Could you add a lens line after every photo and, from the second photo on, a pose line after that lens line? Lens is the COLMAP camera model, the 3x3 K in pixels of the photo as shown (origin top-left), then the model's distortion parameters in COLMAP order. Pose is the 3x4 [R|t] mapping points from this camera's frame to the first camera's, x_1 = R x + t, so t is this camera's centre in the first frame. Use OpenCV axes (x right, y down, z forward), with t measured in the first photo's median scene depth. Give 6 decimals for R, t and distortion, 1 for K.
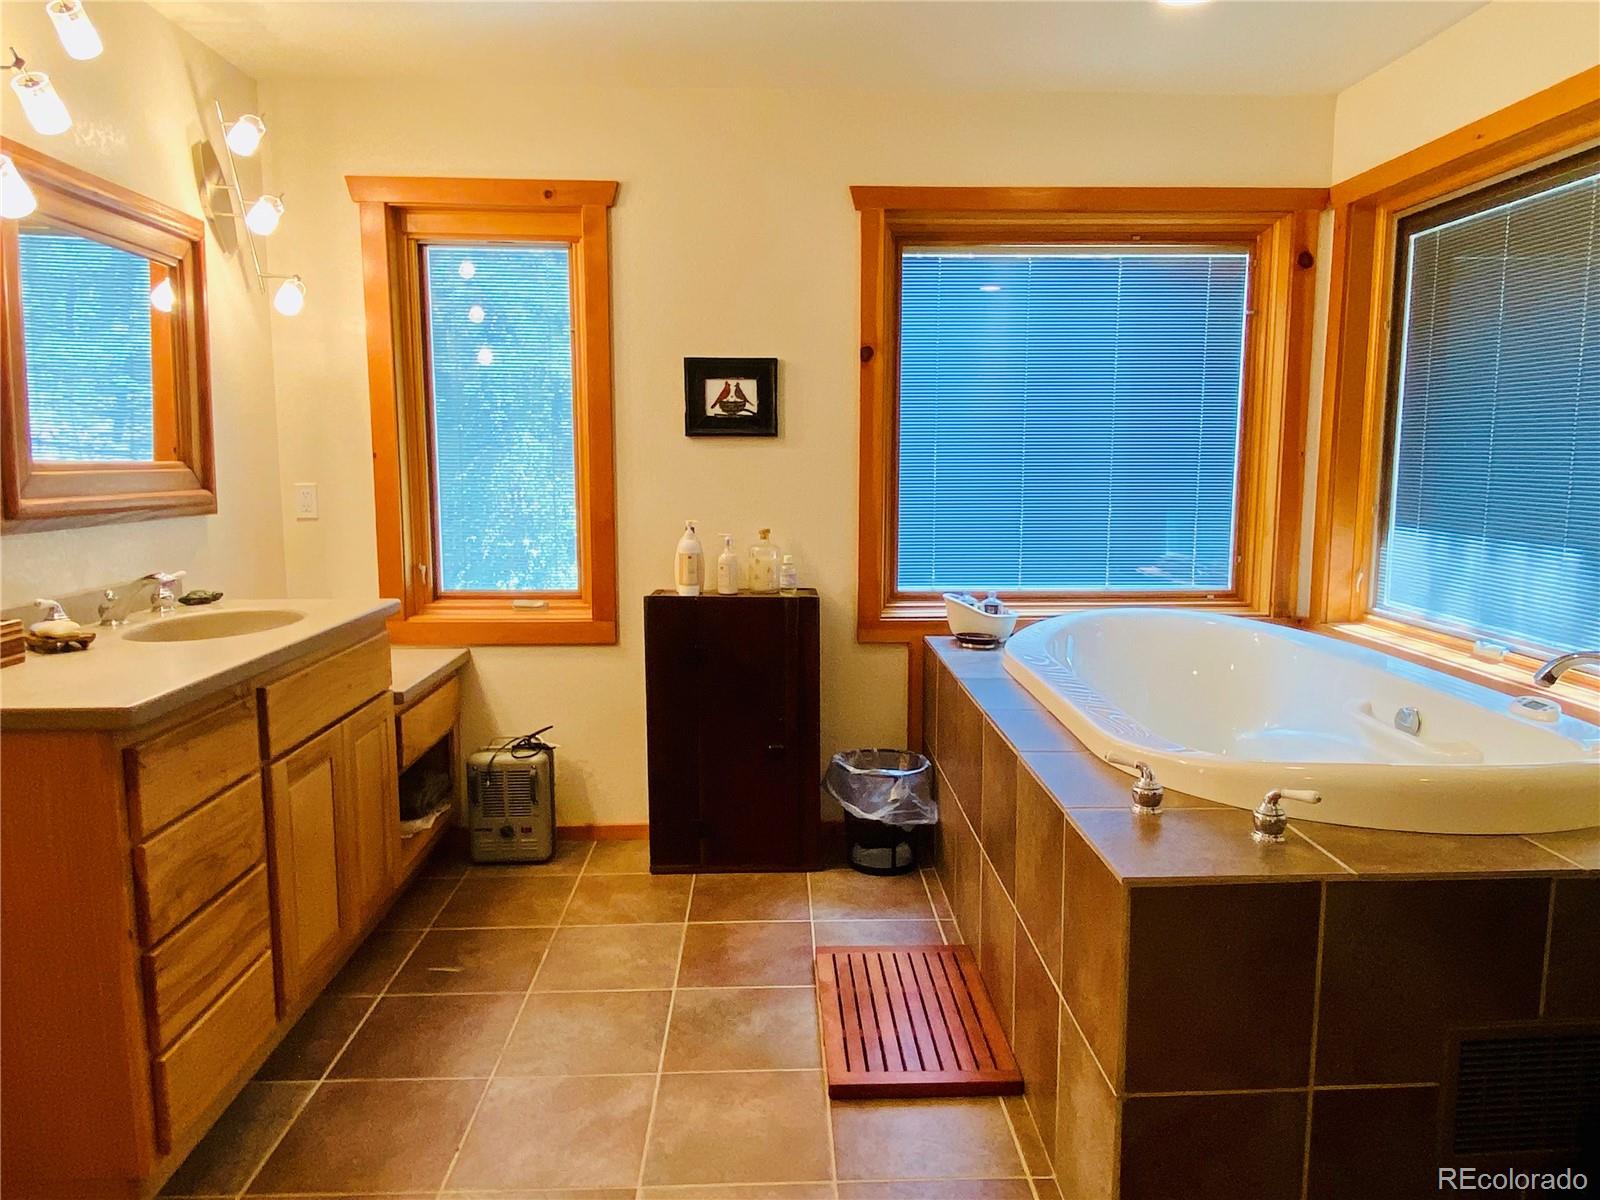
lens RADIAL K [[1077.2, 0, 800.0], [0, 1077.2, 600.0], [0, 0, 1]] dist [0.068978, -0.077584]
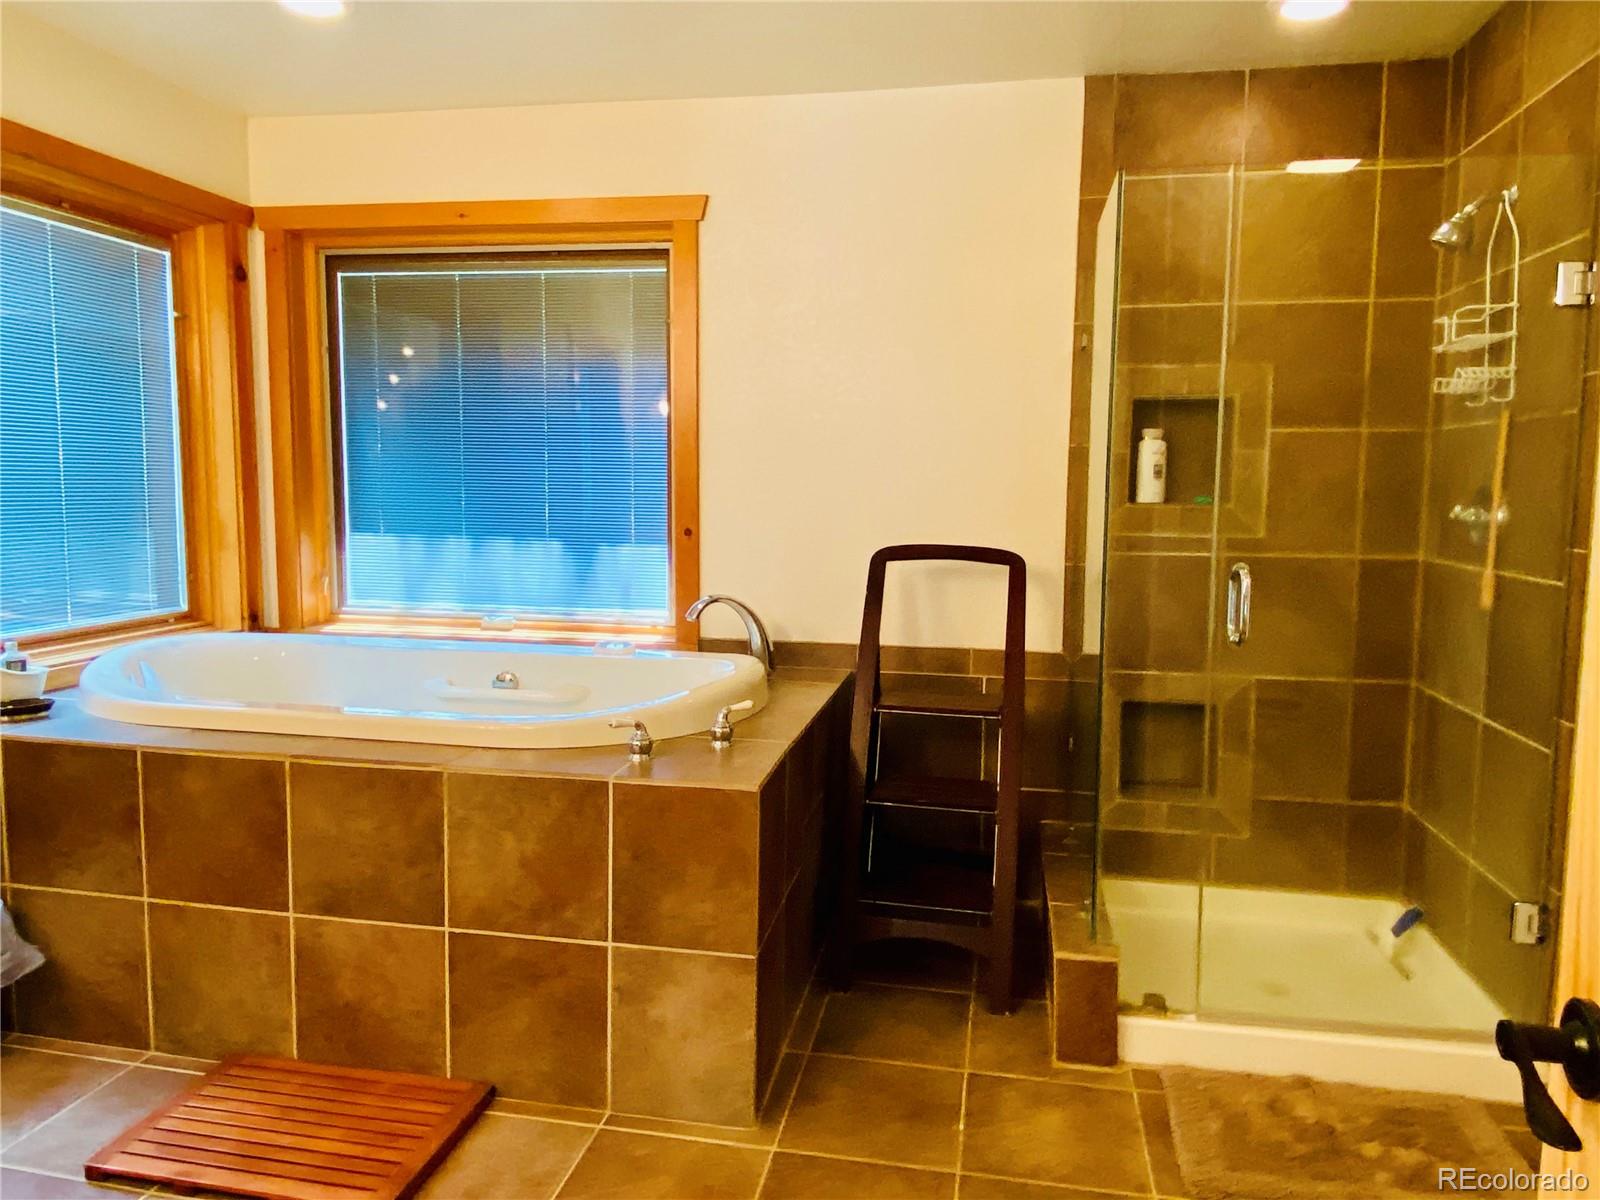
lens RADIAL K [[1077.2, 0, 800.0], [0, 1077.2, 600.0], [0, 0, 1]] dist [0.068978, -0.077584]
pose [[0.205391, -0.100095, 0.973548, -0.445749], [0.121218, 0.989698, 0.076182, -0.028049], [-0.971144, 0.102365, 0.215408, 0.317728]]
